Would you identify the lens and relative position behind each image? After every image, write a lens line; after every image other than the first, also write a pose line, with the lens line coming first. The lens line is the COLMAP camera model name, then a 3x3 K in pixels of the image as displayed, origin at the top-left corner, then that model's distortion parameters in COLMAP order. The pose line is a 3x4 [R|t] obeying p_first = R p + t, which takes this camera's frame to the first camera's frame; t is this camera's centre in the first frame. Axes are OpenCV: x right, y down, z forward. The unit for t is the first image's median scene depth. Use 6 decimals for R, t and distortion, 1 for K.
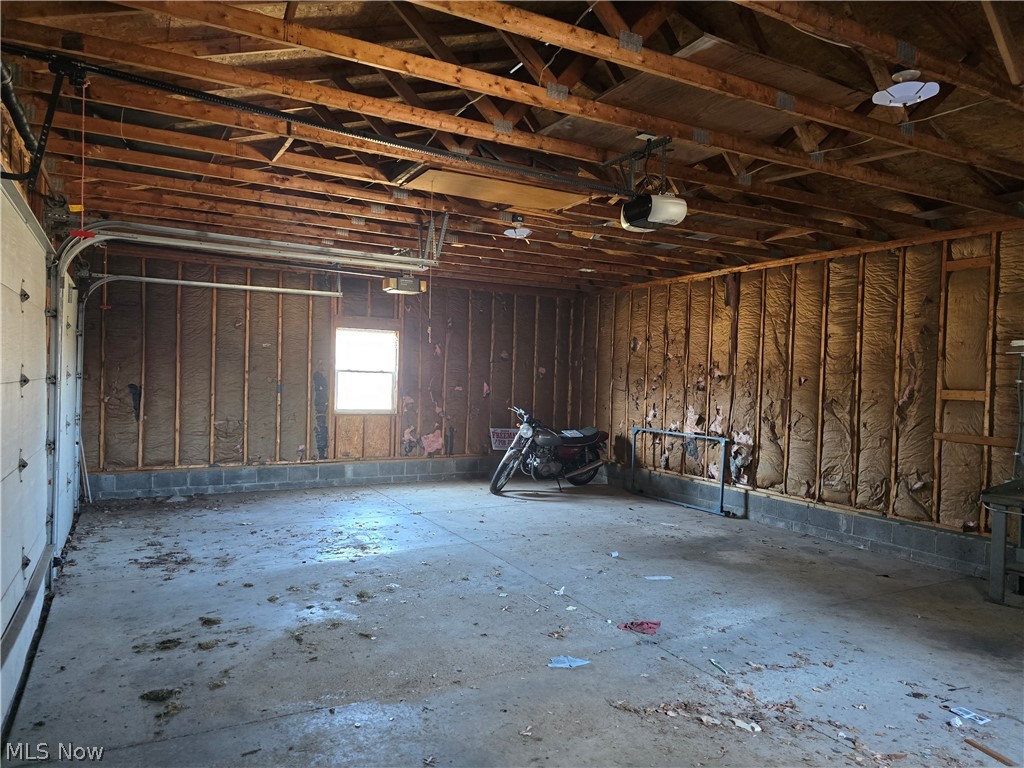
lens RADIAL K [[690.4, 0, 501.7], [0, 690.4, 386.3], [0, 0, 1]] dist [0.044066, -0.026249]
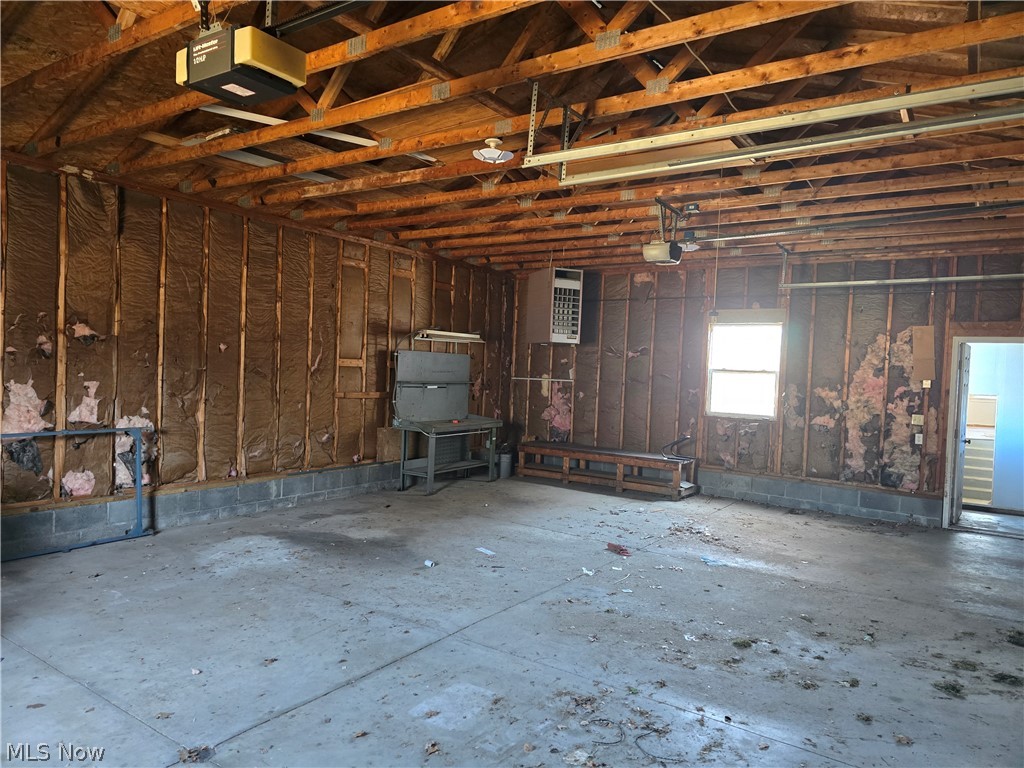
lens RADIAL K [[690.4, 0, 501.7], [0, 690.4, 386.3], [0, 0, 1]] dist [0.044066, -0.026249]
pose [[-0.456531, -0.073850, 0.886637, -0.744222], [-0.041970, 0.997227, 0.061451, -0.041002], [-0.888717, -0.009158, -0.458364, 1.561070]]
